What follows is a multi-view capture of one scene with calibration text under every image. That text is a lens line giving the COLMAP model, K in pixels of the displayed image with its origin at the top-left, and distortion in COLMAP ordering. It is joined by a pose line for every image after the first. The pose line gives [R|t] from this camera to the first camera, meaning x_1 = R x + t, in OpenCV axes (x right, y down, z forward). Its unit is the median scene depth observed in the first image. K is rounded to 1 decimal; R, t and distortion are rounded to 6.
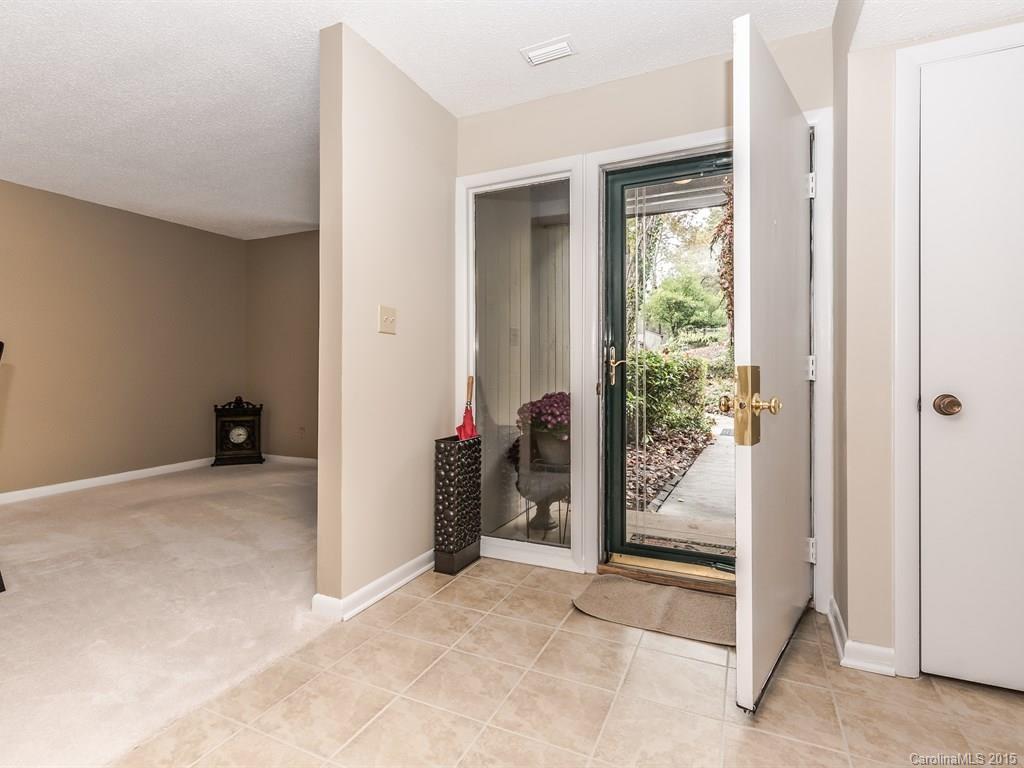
lens RADIAL K [[510.7, 0, 509.7], [0, 510.7, 366.8], [0, 0, 1]] dist [-0.002317, 0.000411]
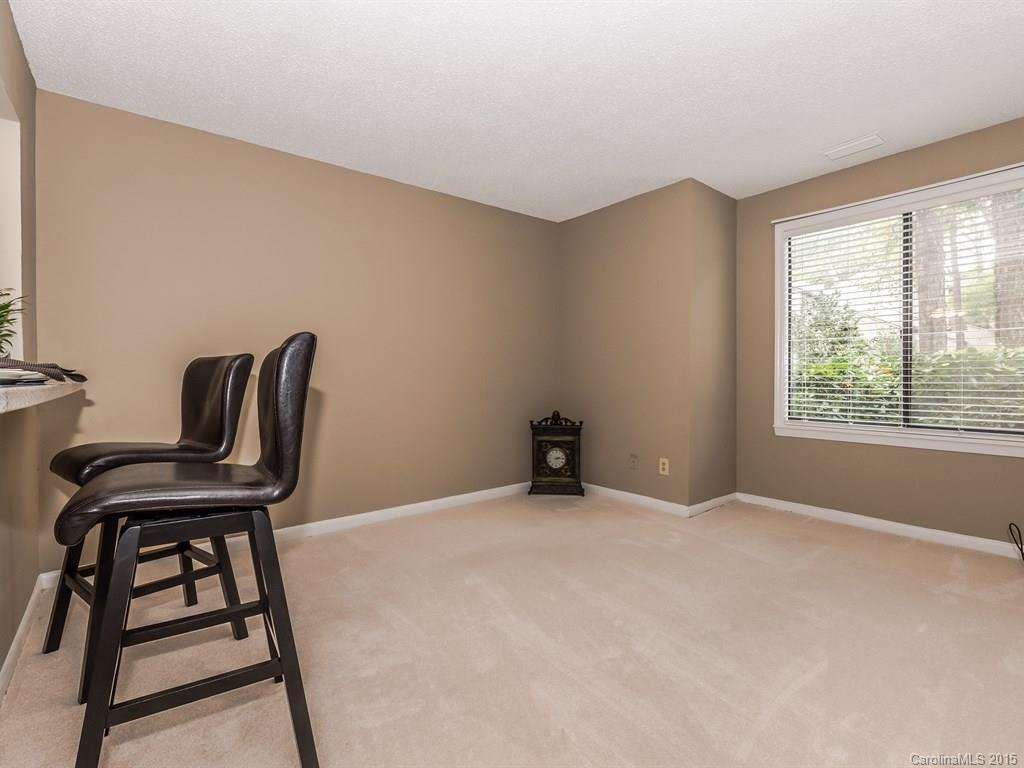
lens RADIAL K [[511.2, 0, 513.0], [0, 511.2, 379.3], [0, 0, 1]] dist [-0.003624, -0.001051]
pose [[0.888352, -0.002358, -0.459156, -0.216975], [0.005234, 0.999974, 0.004991, 0.002724], [0.459132, -0.006837, 0.888342, 0.241389]]
